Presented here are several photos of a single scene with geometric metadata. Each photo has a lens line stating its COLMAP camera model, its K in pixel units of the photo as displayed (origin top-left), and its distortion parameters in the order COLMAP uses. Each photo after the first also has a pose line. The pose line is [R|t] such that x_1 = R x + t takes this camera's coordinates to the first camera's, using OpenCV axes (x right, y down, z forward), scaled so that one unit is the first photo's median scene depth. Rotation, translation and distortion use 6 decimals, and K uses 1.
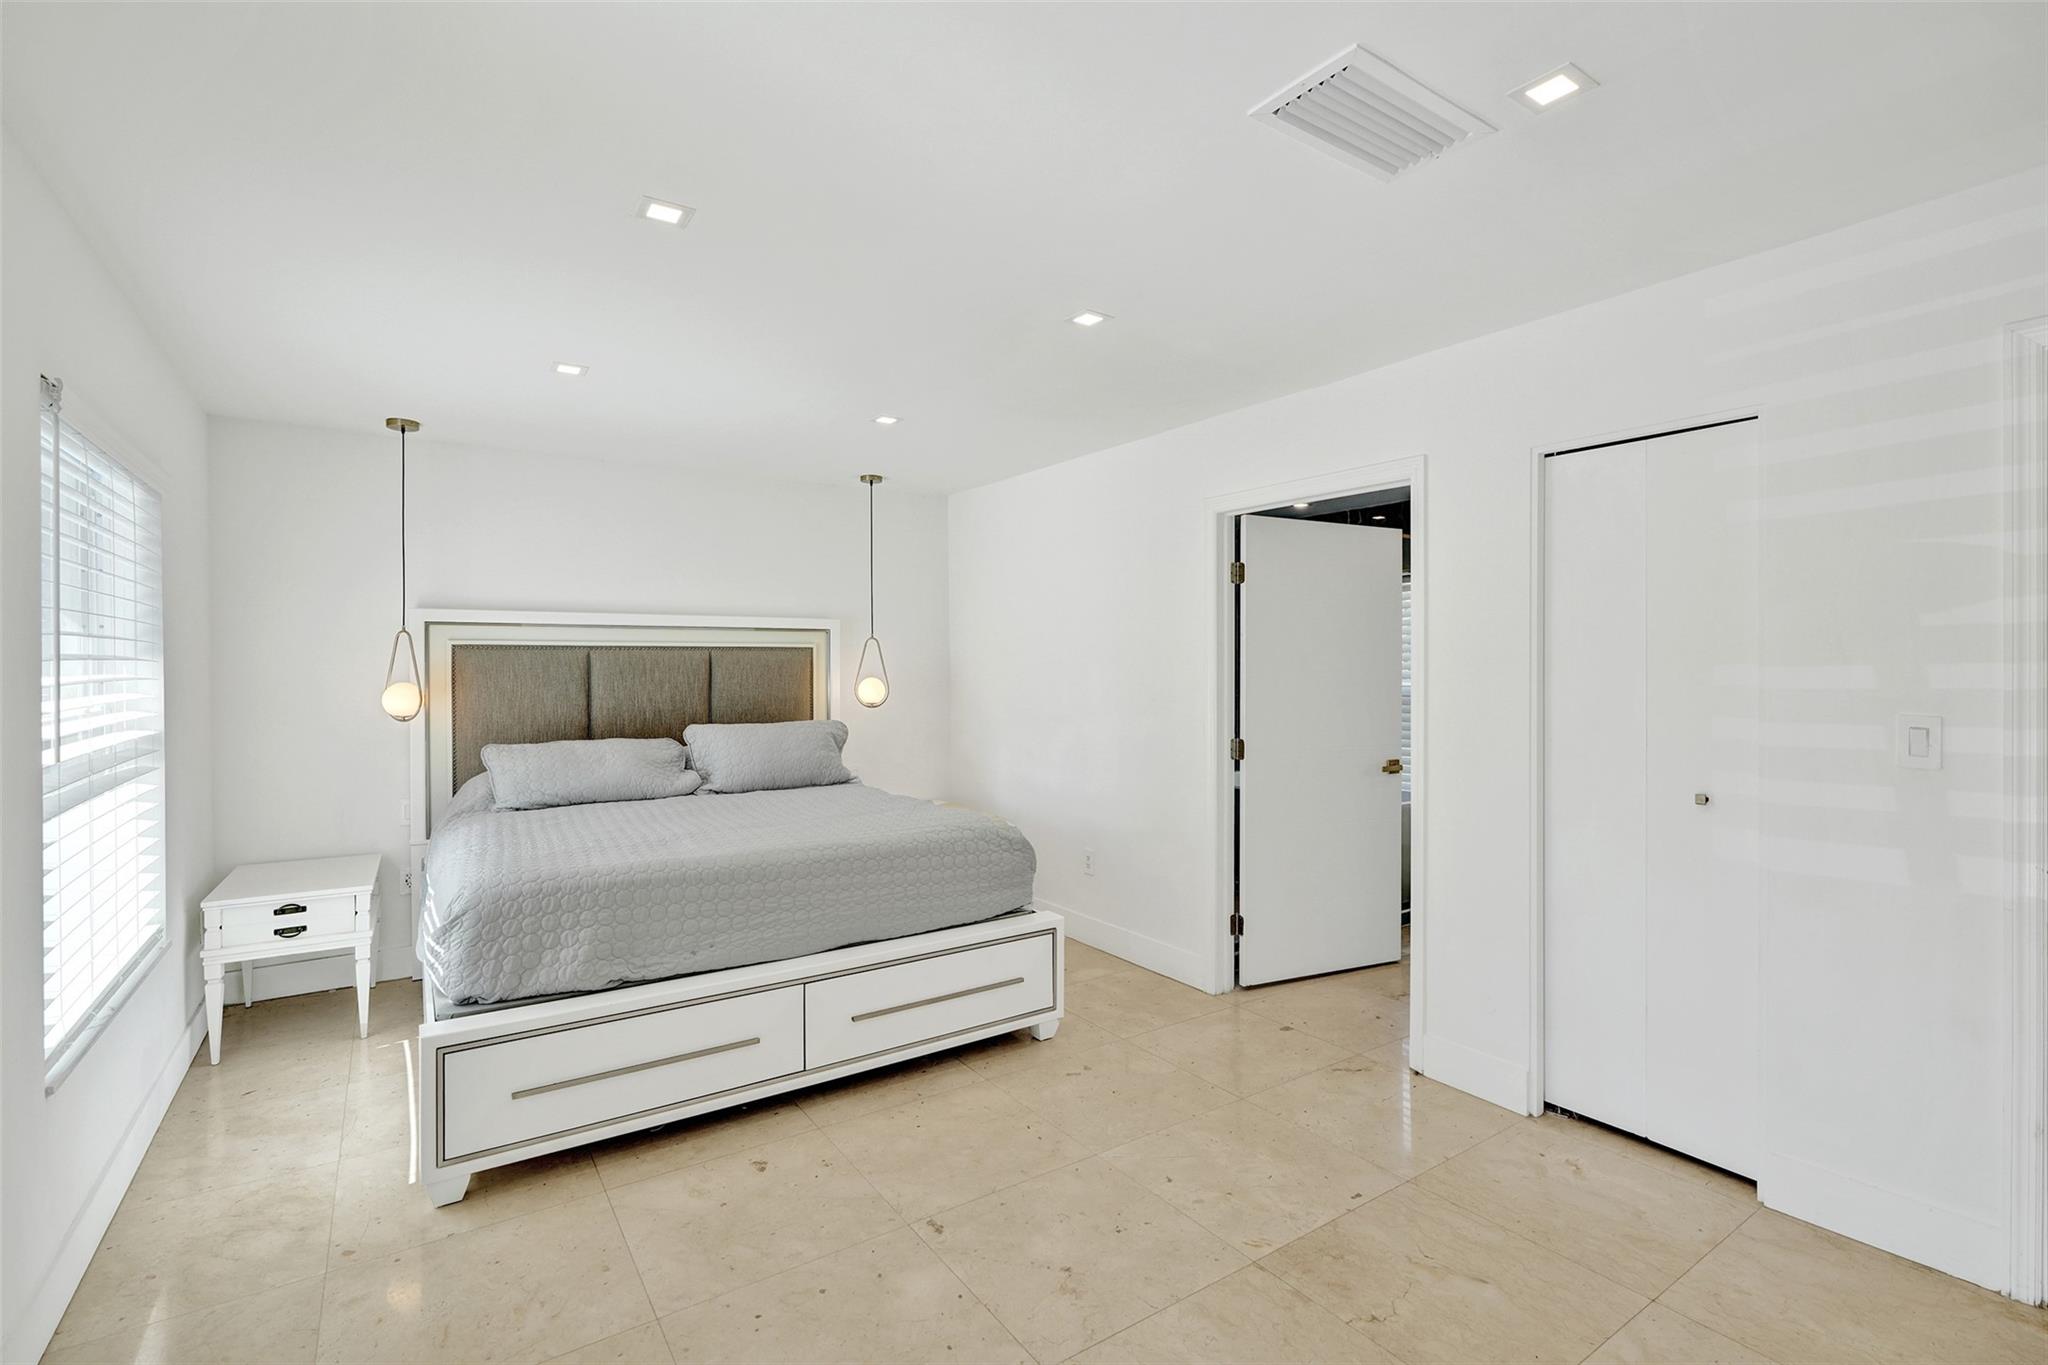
lens RADIAL K [[925.6, 0, 1024.0], [0, 925.6, 690.1], [0, 0, 1]] dist [0.012350, 0.000230]
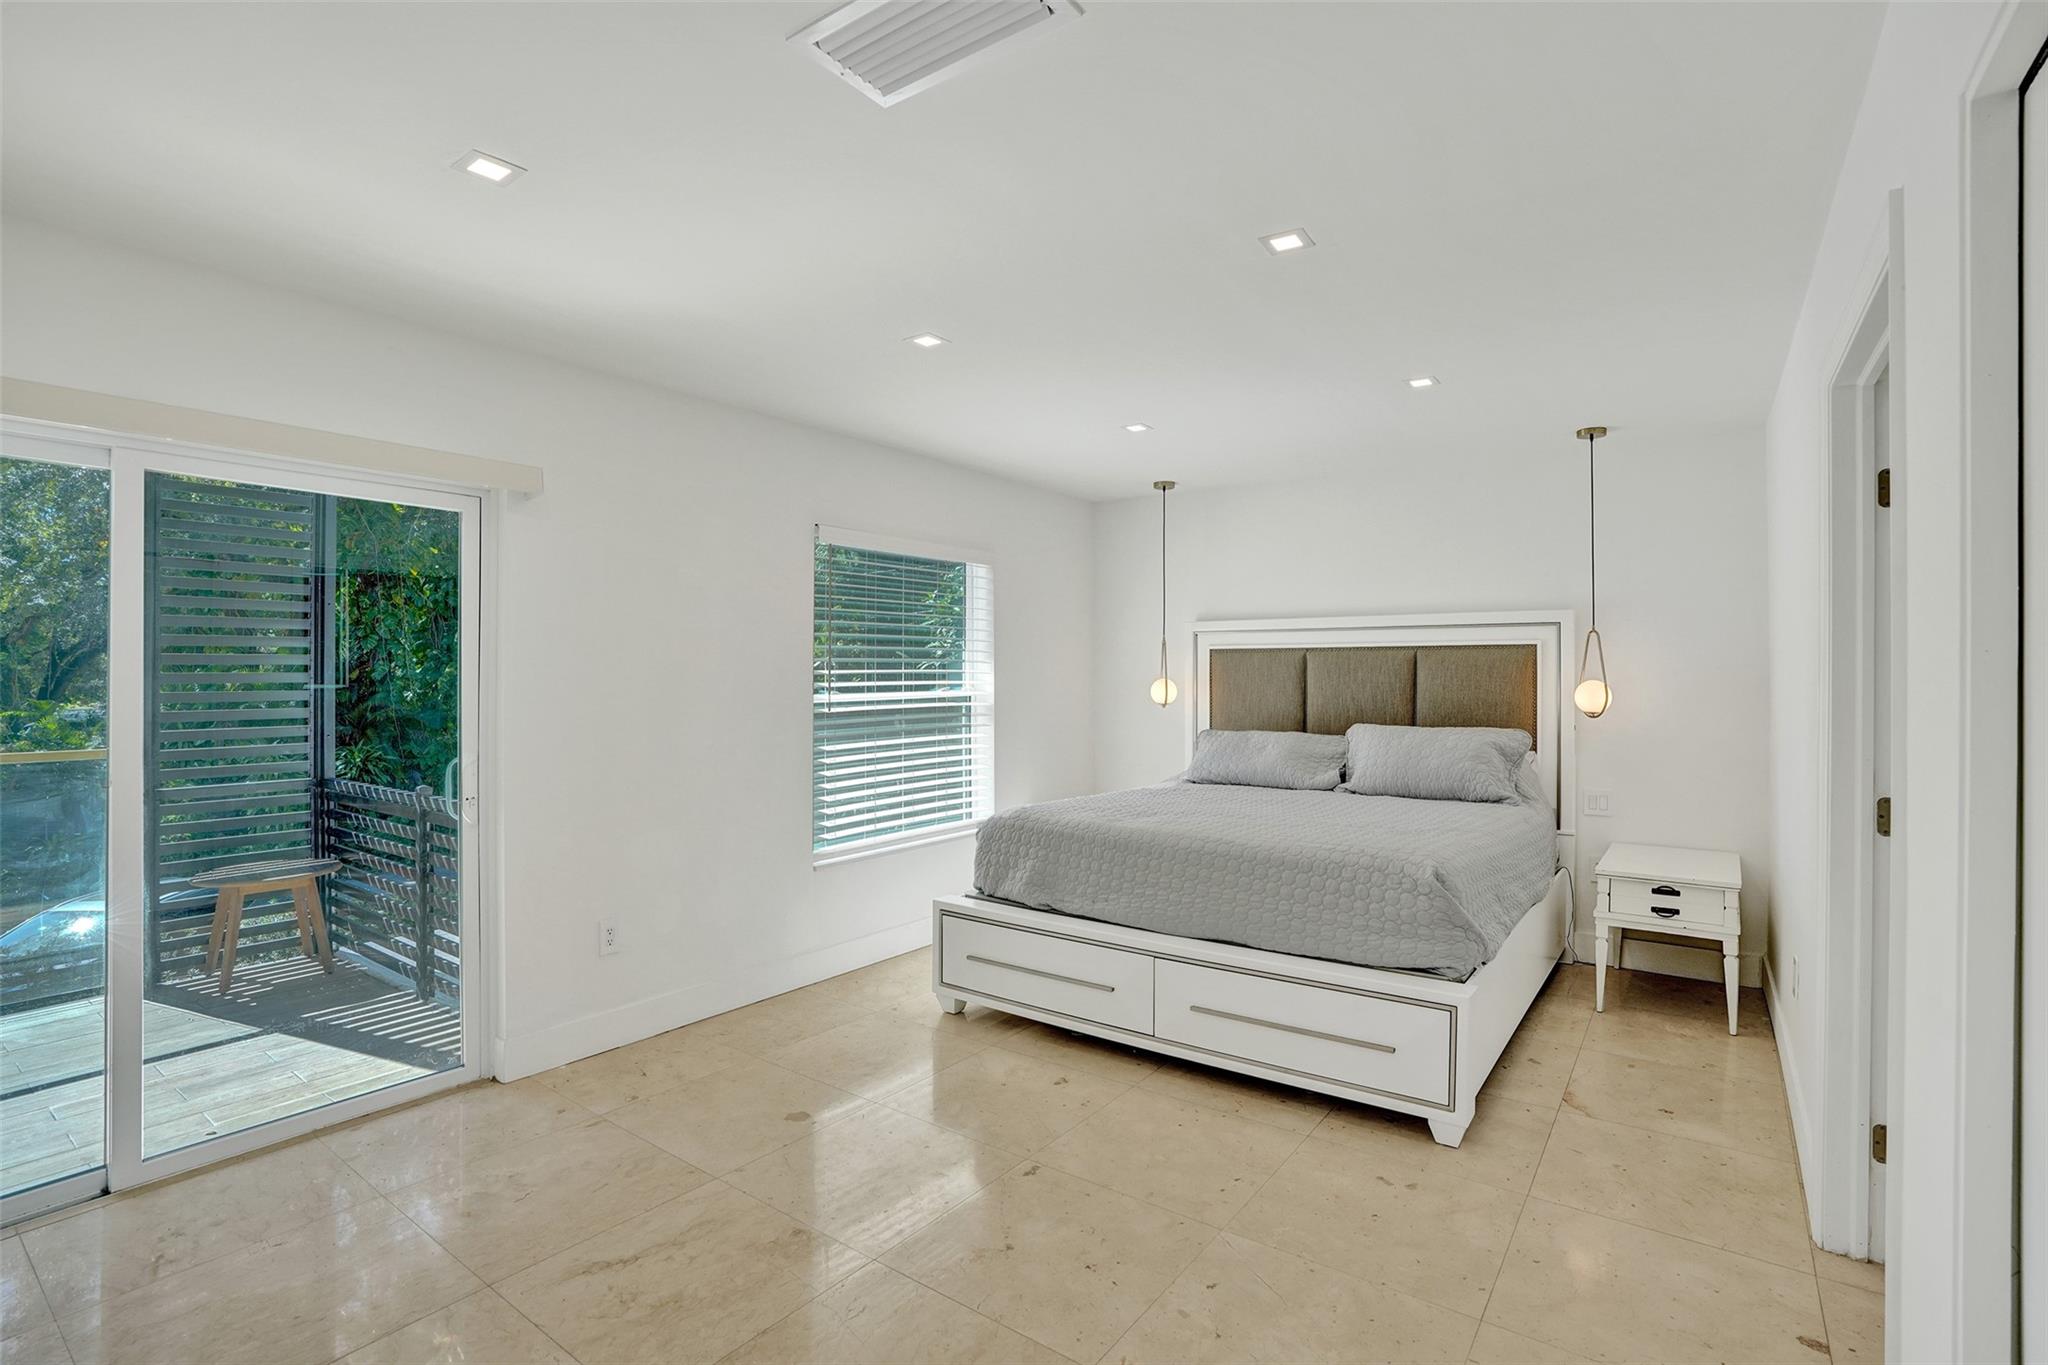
lens RADIAL K [[915.3, 0, 1011.7], [0, 915.3, 695.8], [0, 0, 1]] dist [0.000361, -0.000124]
pose [[0.378319, 0.029211, -0.925214, 0.517883], [-0.023049, 0.999489, 0.022131, -0.008377], [0.925388, 0.012953, 0.378800, 0.323051]]
